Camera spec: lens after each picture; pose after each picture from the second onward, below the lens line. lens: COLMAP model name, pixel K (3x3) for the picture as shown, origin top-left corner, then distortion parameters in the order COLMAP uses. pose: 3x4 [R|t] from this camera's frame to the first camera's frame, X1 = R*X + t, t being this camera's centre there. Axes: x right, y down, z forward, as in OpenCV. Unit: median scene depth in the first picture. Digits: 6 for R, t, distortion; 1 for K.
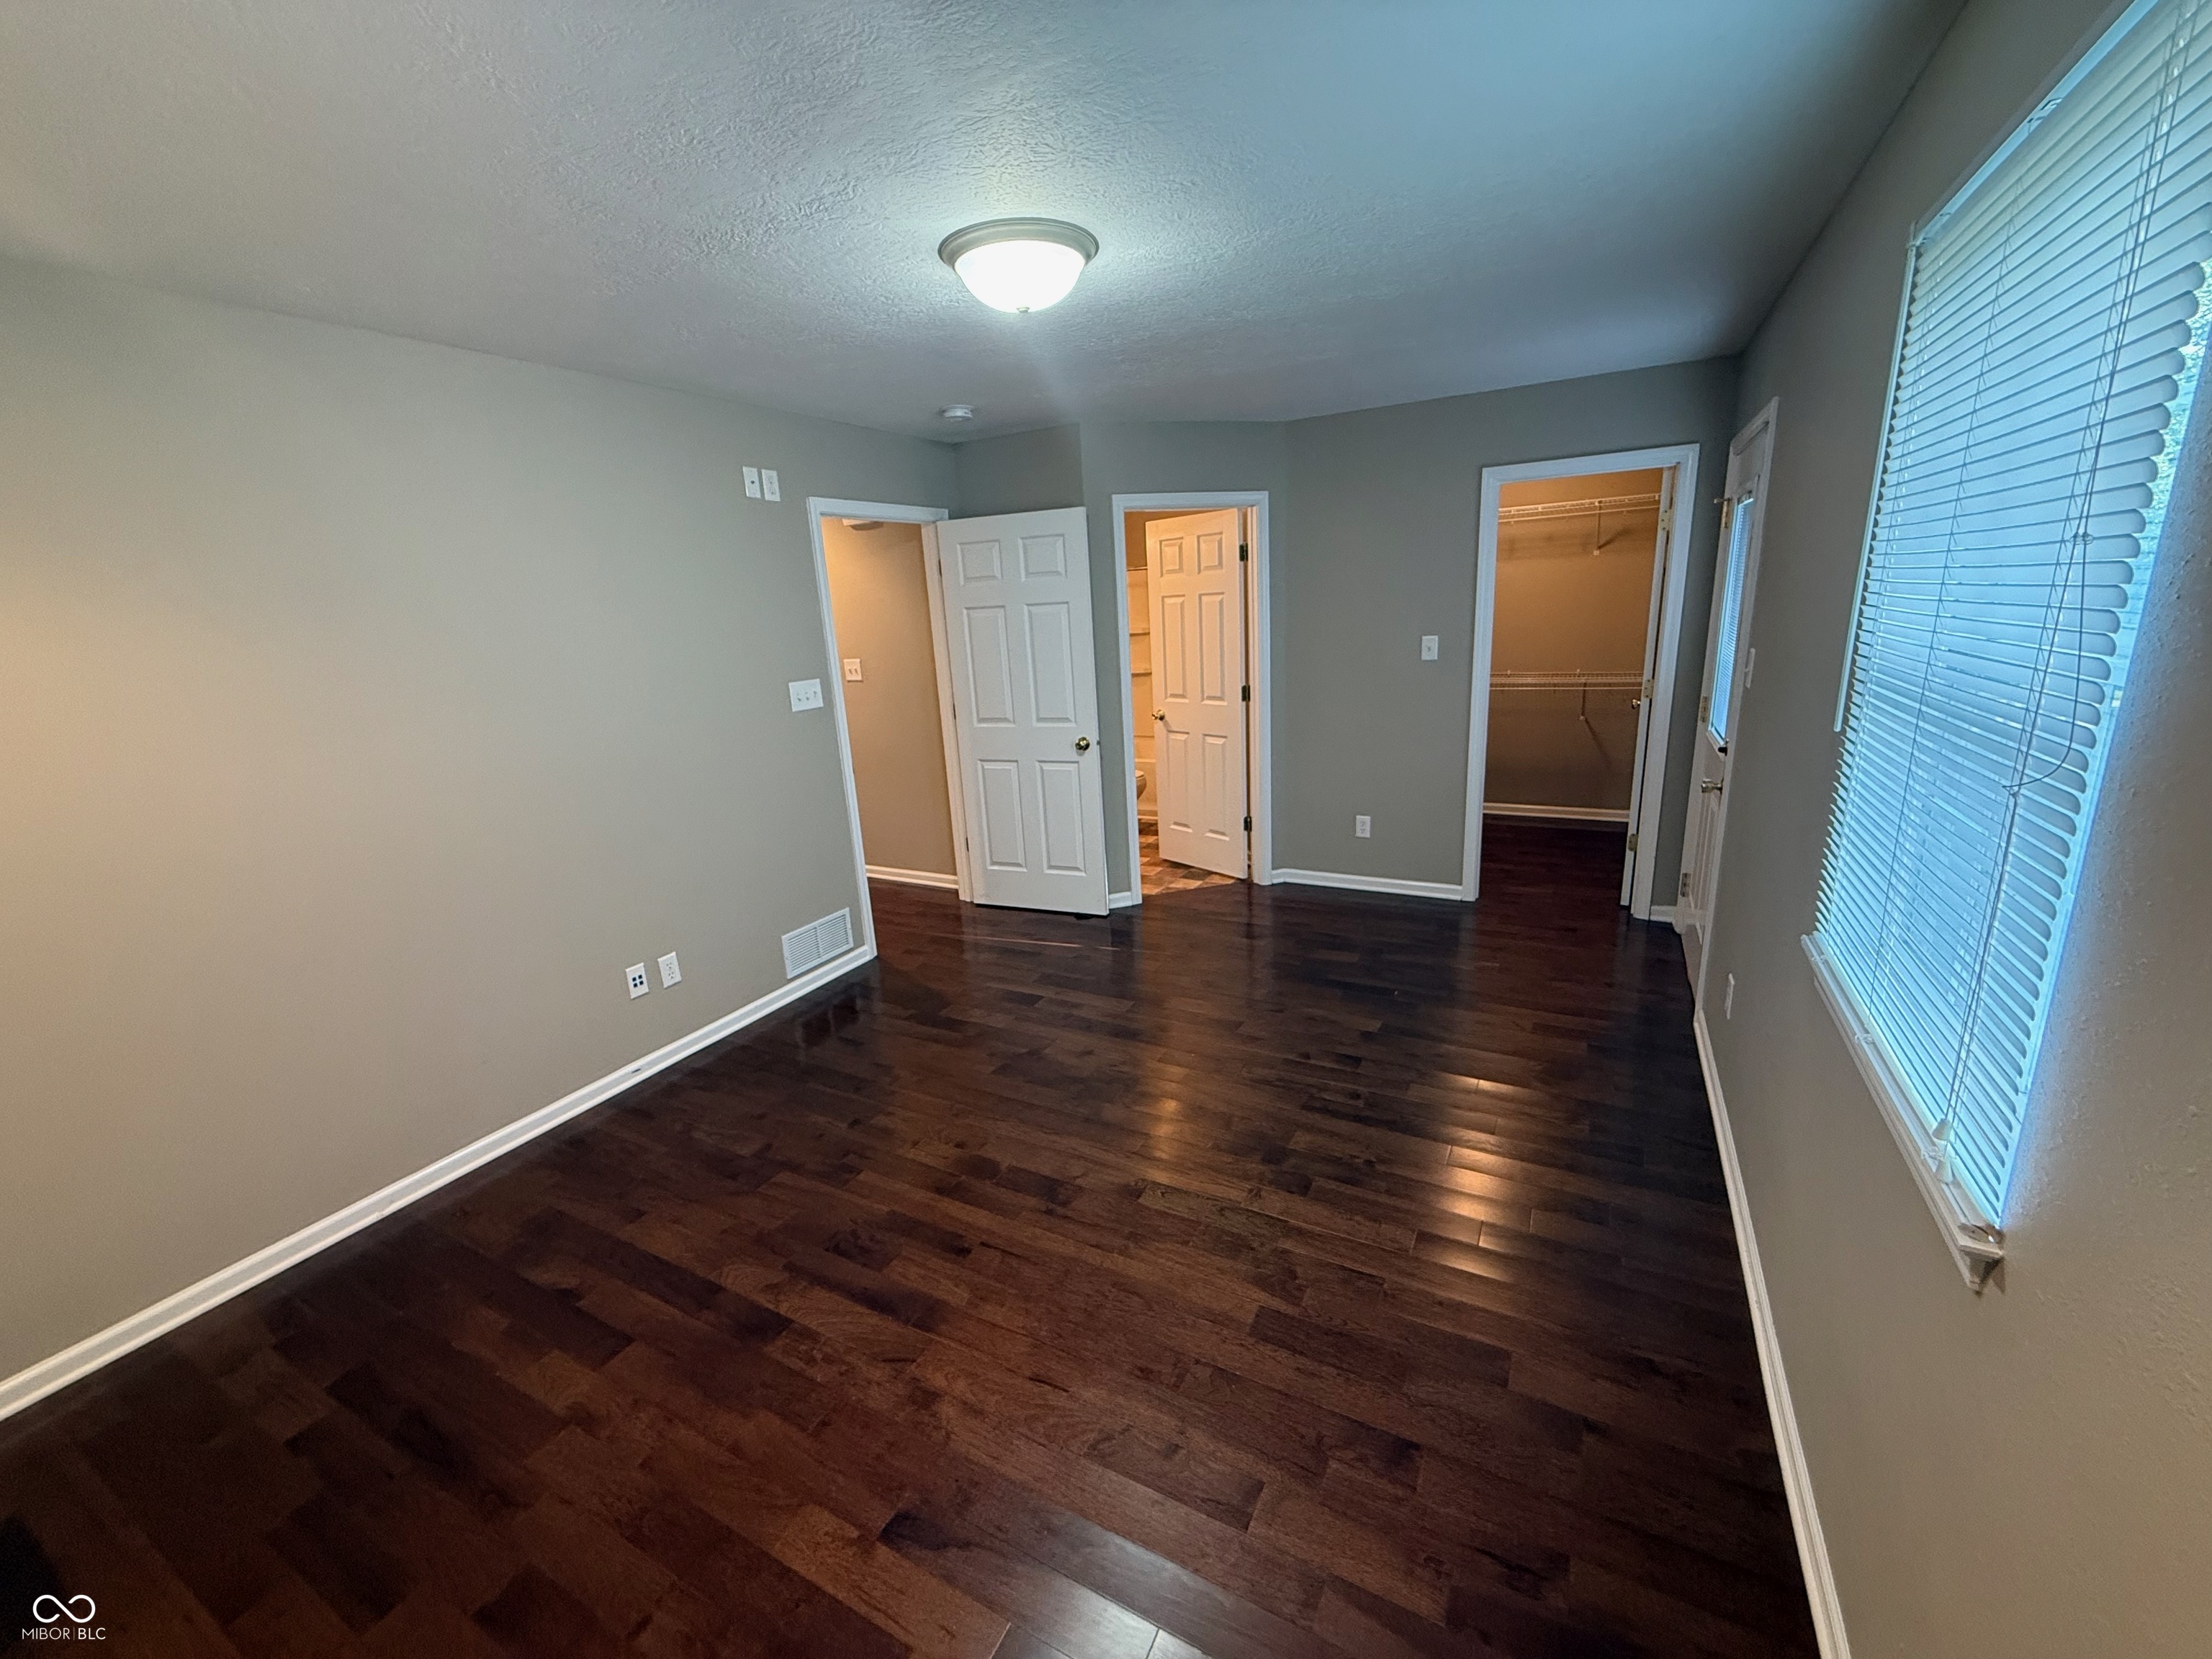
lens RADIAL K [[884.4, 0, 1098.5], [0, 884.4, 829.3], [0, 0, 1]] dist [-0.000548, -0.000017]
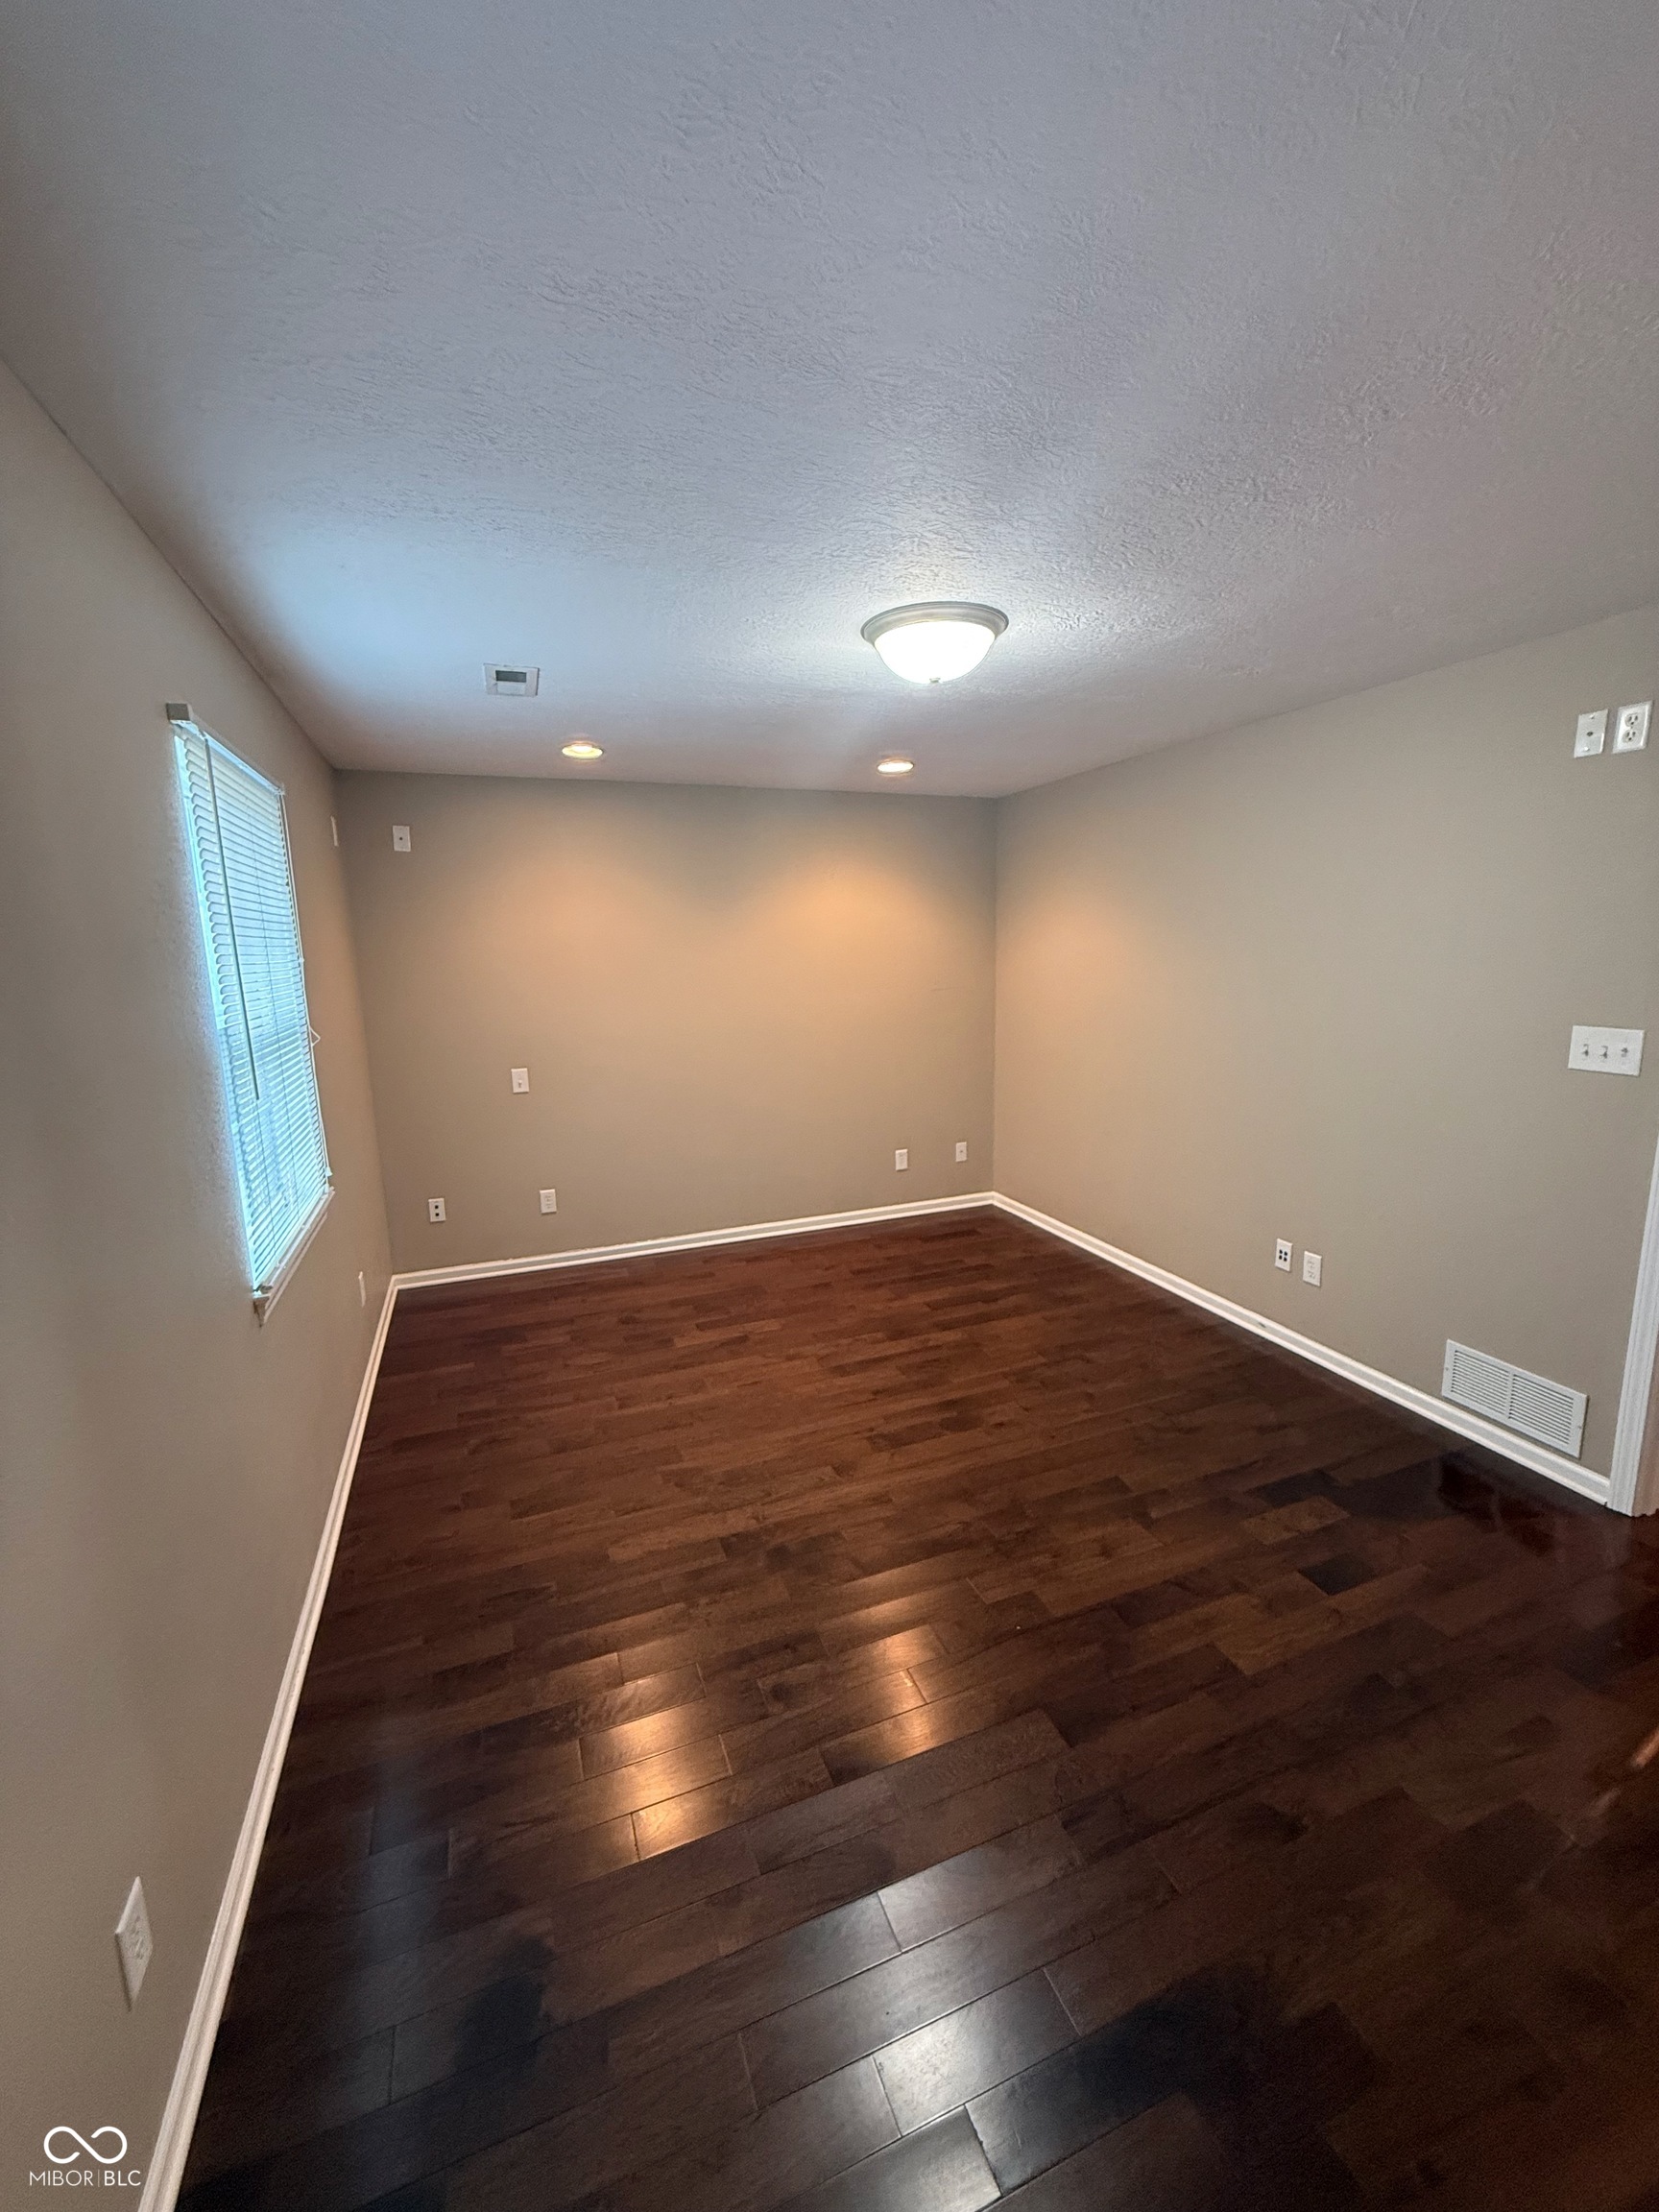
lens RADIAL K [[884.4, 0, 826.1], [0, 884.4, 1099.7], [0, 0, 1]] dist [-0.000548, -0.000017]
pose [[-0.643816, 0.203026, -0.737754, 0.786999], [-0.133640, 0.919504, 0.369666, -0.431378], [0.753420, 0.336590, -0.564859, 1.467525]]
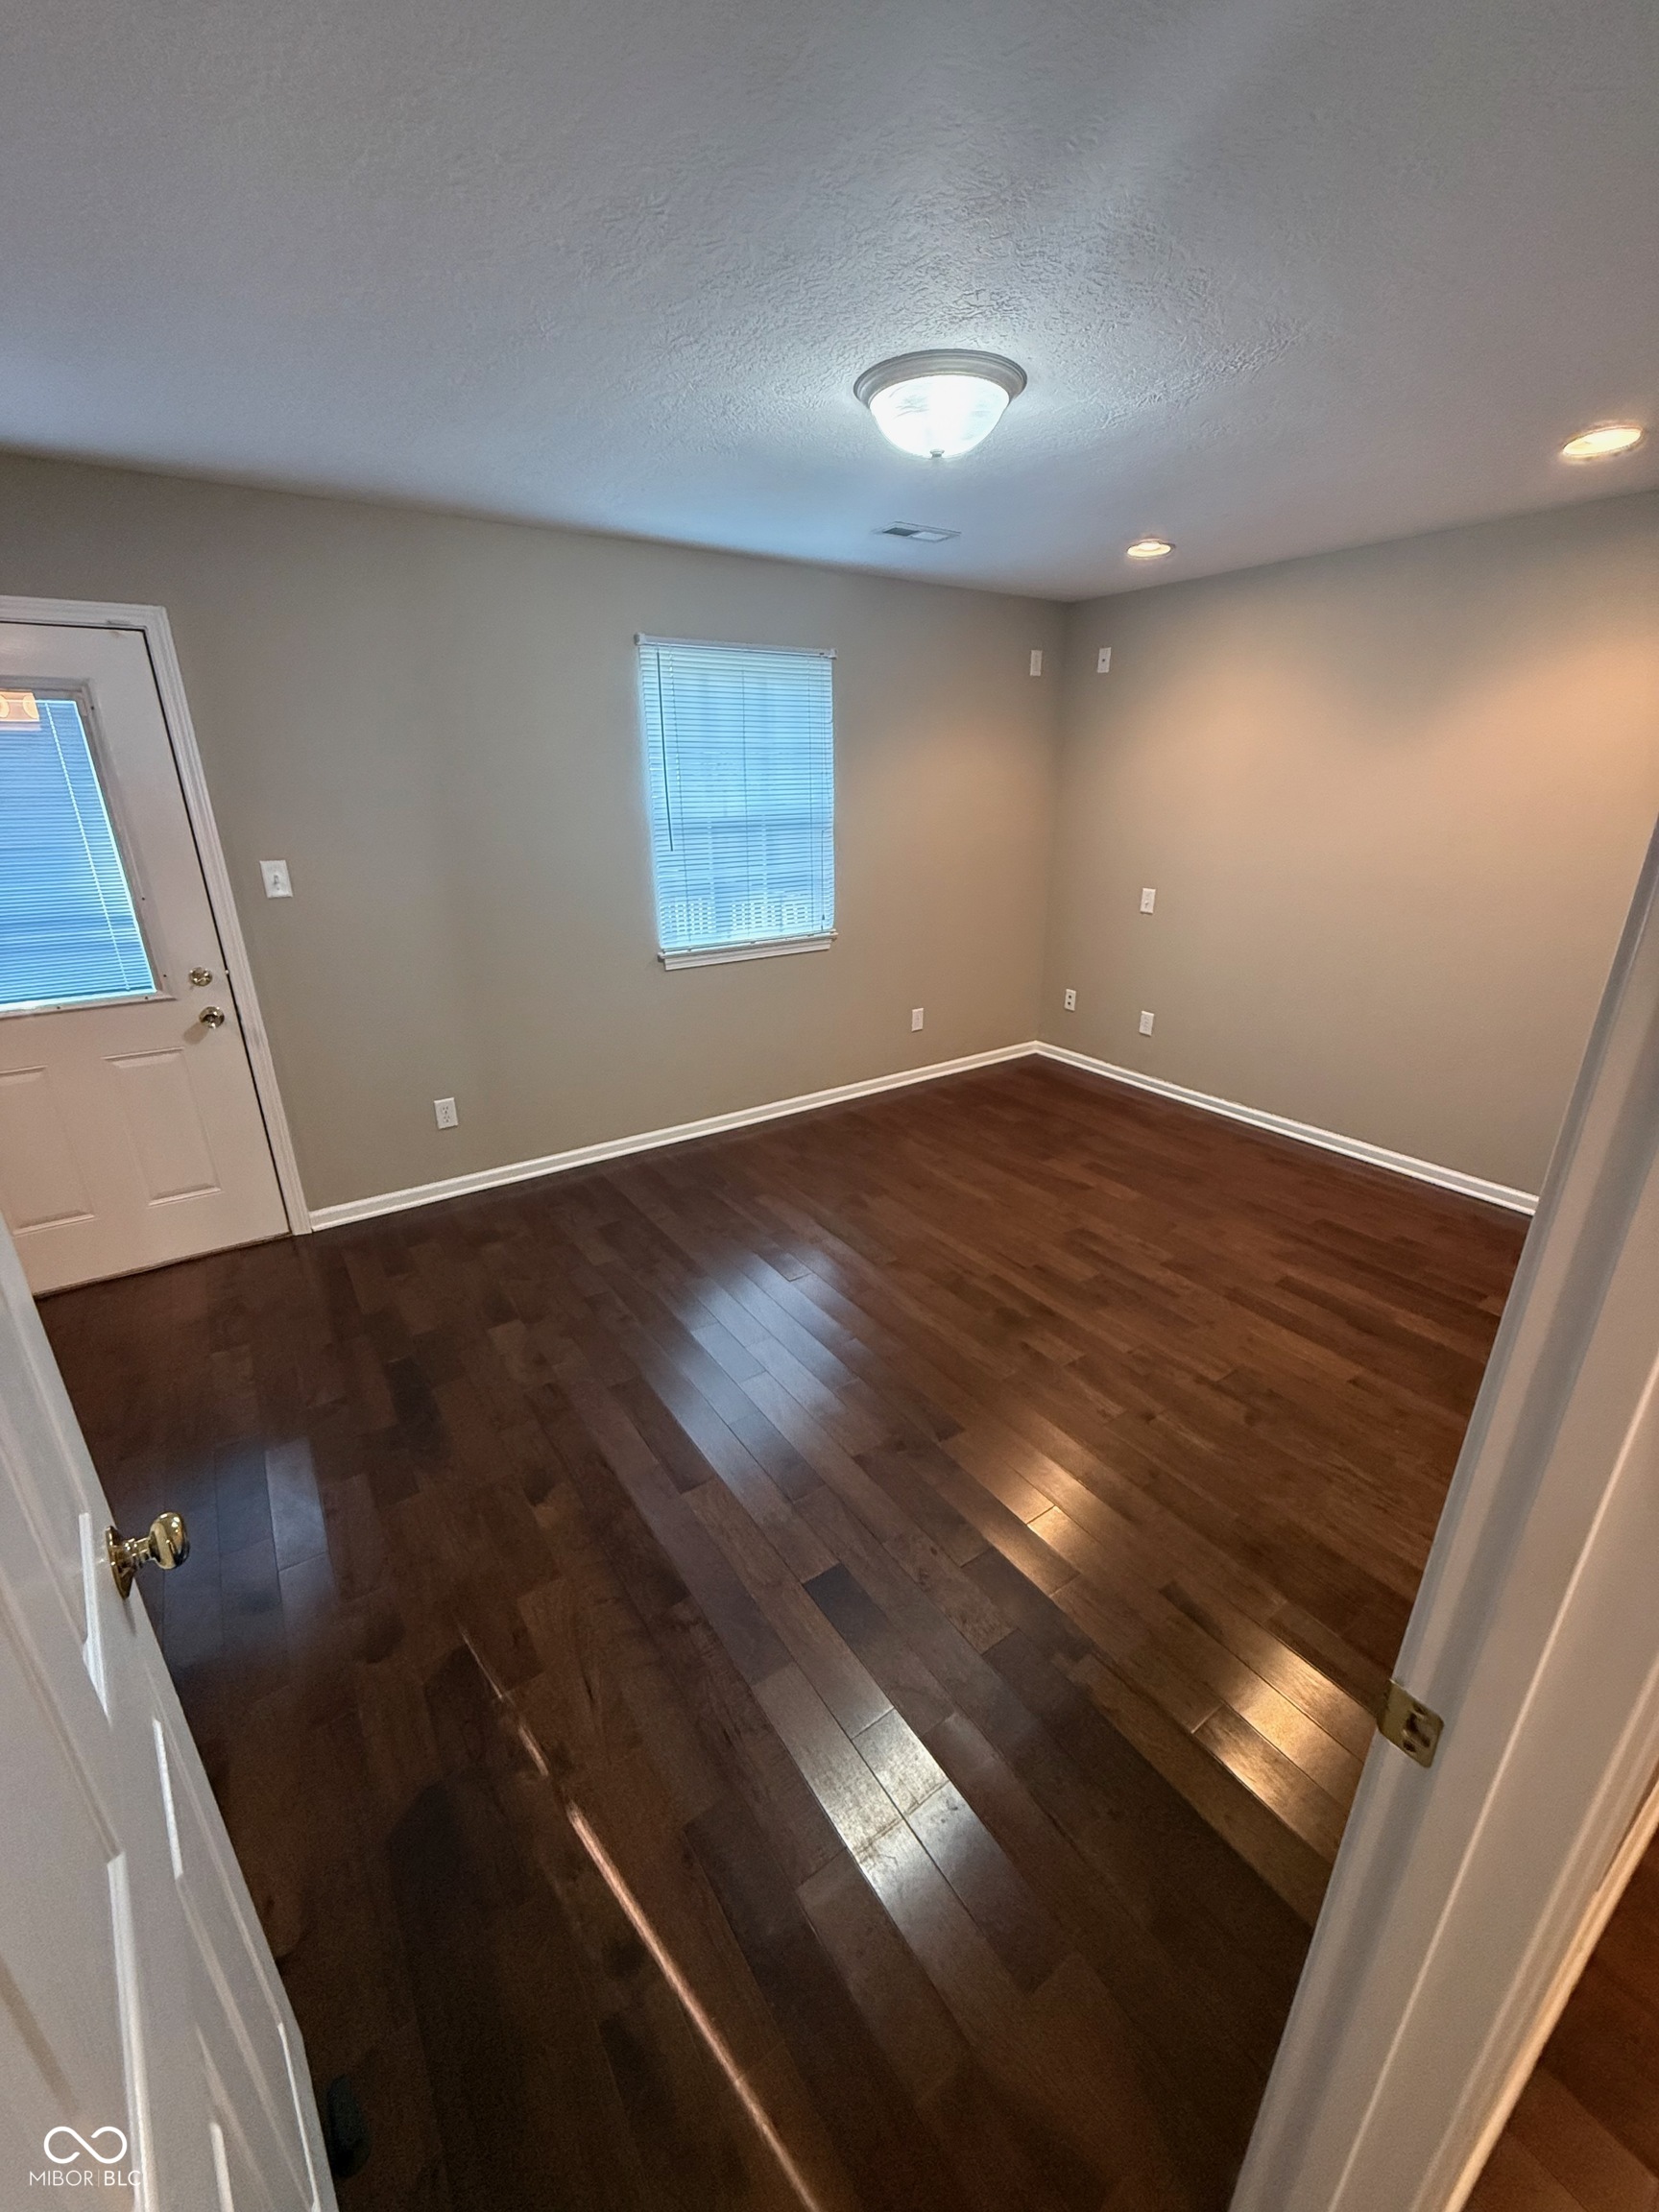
lens RADIAL K [[884.4, 0, 826.1], [0, 884.4, 1099.7], [0, 0, 1]] dist [-0.000548, -0.000017]
pose [[-0.888335, -0.101031, 0.447943, -0.410064], [0.168014, 0.836341, 0.521829, -0.453336], [-0.427354, 0.538820, -0.725976, 1.832145]]
